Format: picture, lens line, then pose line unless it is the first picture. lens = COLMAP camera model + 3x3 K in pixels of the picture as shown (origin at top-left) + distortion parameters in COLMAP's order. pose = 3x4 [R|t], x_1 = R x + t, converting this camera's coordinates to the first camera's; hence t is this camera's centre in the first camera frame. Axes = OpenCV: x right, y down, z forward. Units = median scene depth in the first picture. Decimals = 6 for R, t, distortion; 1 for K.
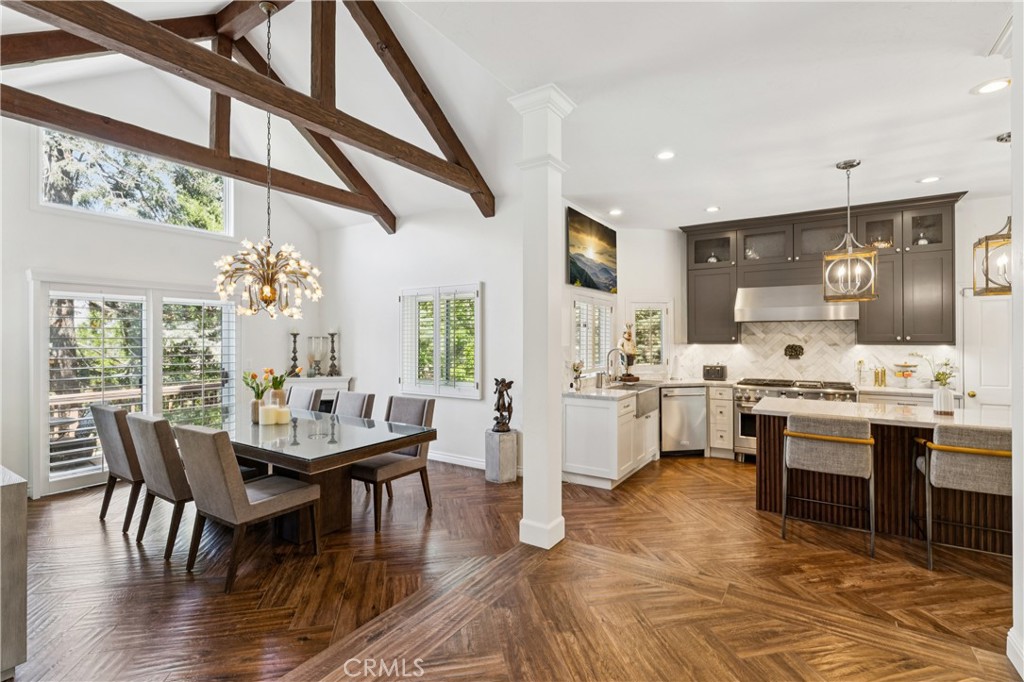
lens RADIAL K [[464.0, 0, 512.5], [0, 464.0, 338.8], [0, 0, 1]] dist [0.006079, 0.000410]
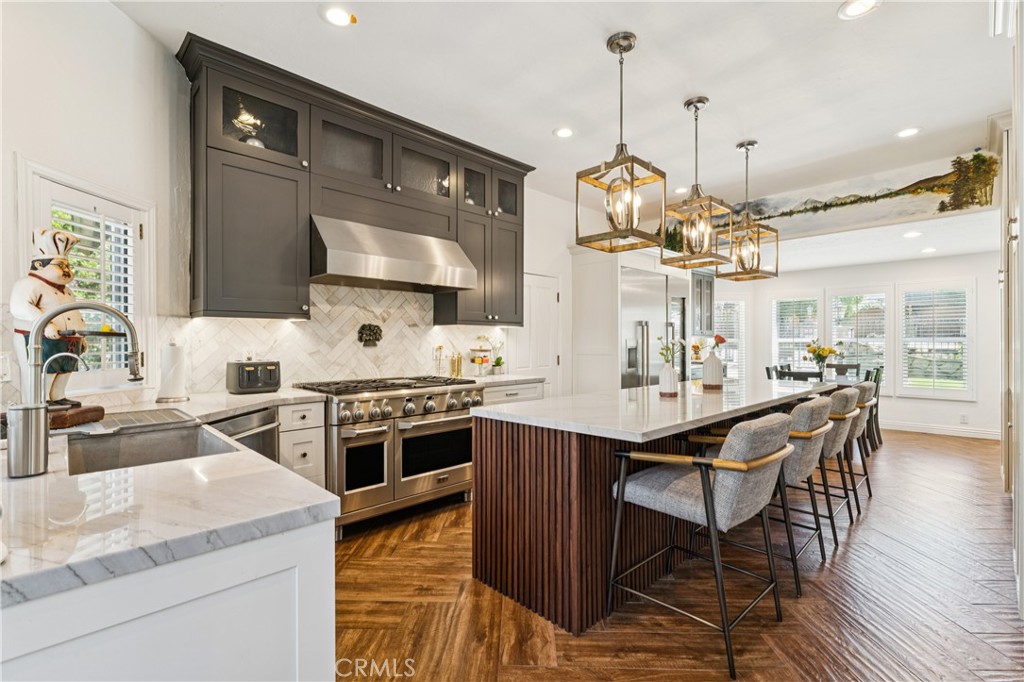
lens RADIAL K [[464.0, 0, 512.4], [0, 464.0, 343.8], [0, 0, 1]] dist [0.006079, 0.000410]
pose [[0.223615, 0.000333, 0.974678, 0.020382], [-0.001332, 0.999999, -0.000036, 0.040133], [-0.974677, -0.001290, 0.223615, 0.671716]]
